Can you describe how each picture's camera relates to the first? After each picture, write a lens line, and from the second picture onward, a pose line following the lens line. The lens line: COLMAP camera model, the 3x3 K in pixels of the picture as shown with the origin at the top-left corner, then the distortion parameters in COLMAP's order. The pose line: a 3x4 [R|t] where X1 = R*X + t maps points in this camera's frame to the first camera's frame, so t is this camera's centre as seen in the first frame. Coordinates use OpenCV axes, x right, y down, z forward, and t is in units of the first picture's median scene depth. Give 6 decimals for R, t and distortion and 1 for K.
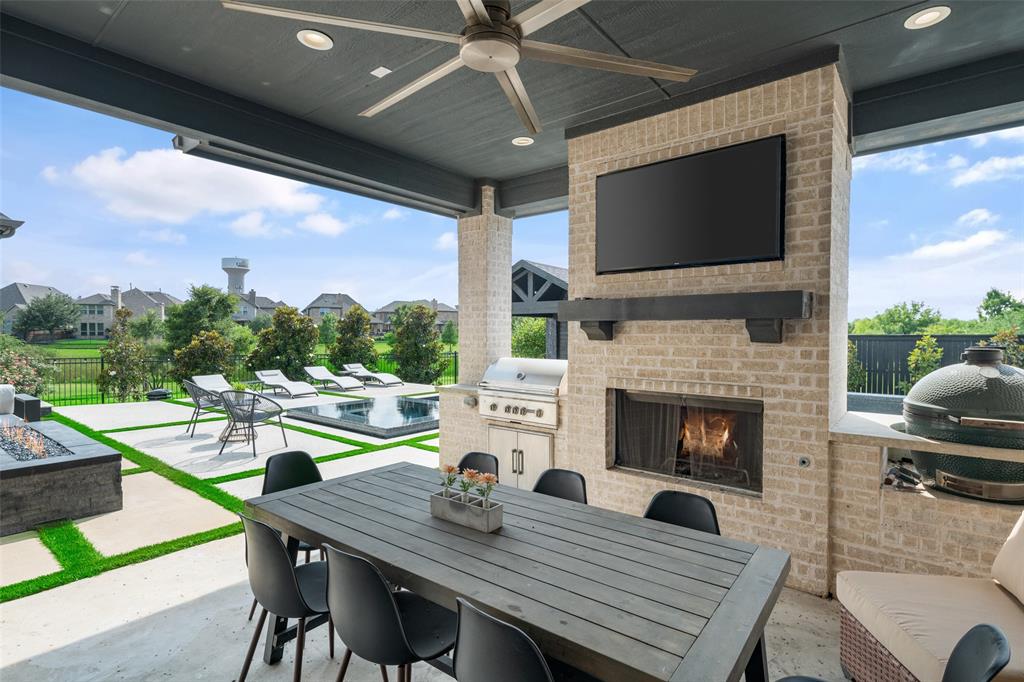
lens RADIAL K [[501.3, 0, 513.1], [0, 501.3, 344.1], [0, 0, 1]] dist [0.002783, -0.000443]
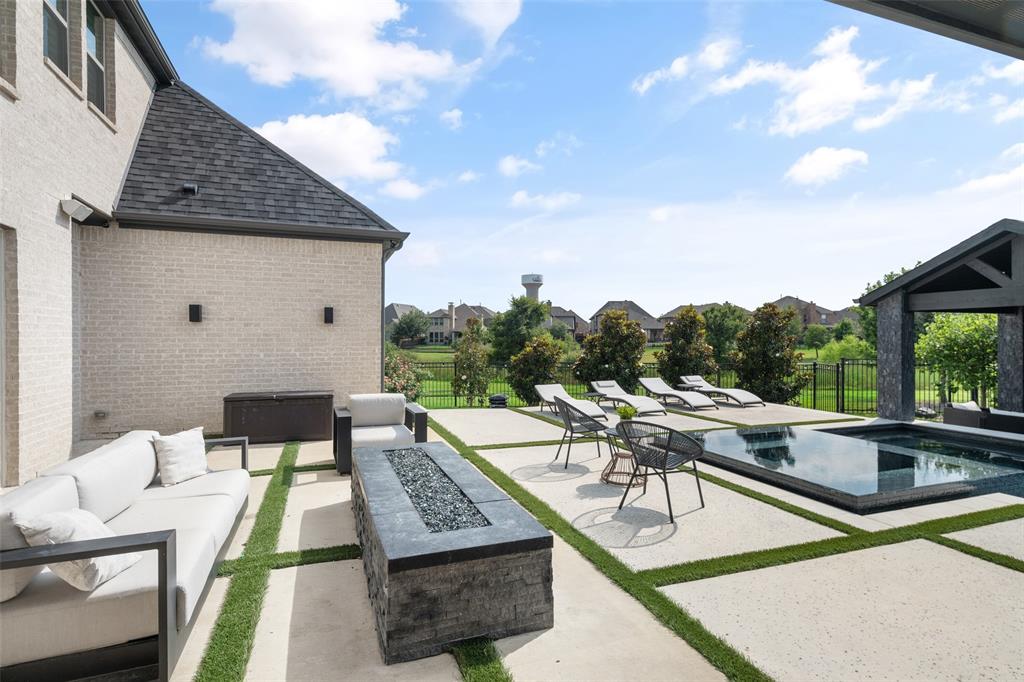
lens RADIAL K [[501.3, 0, 513.3], [0, 501.3, 340.0], [0, 0, 1]] dist [0.002783, -0.000443]
pose [[0.856911, -0.003453, -0.515452, -0.167262], [-0.007214, 0.999799, -0.018691, -0.002770], [0.515413, 0.019735, 0.856714, 0.147813]]
